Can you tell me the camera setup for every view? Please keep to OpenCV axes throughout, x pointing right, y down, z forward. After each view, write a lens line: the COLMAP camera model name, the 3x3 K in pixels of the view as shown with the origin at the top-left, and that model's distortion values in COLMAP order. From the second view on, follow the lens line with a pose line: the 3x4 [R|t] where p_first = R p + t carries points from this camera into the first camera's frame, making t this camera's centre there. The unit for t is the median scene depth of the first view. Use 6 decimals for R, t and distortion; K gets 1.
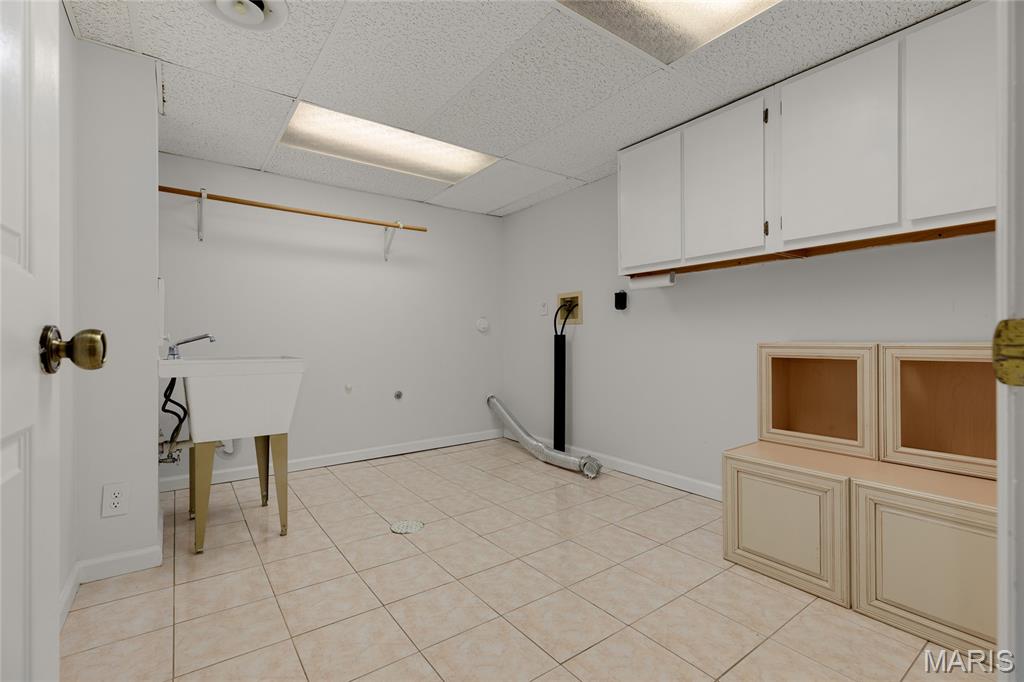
lens RADIAL K [[458.4, 0, 512.2], [0, 458.4, 342.9], [0, 0, 1]] dist [0.003376, -0.000623]
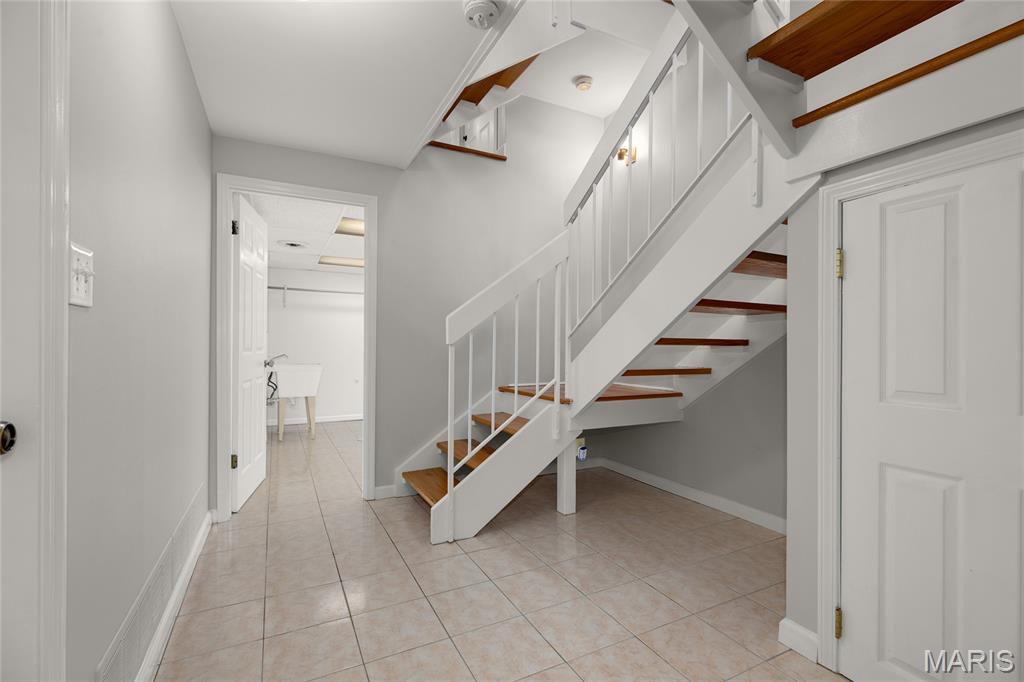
lens RADIAL K [[458.4, 0, 506.9], [0, 458.4, 343.4], [0, 0, 1]] dist [0.003376, -0.000623]
pose [[0.987172, 0.016421, -0.158814, 0.784807], [-0.016075, 0.999865, 0.003467, -0.090268], [0.158849, -0.000870, 0.987302, -1.079330]]
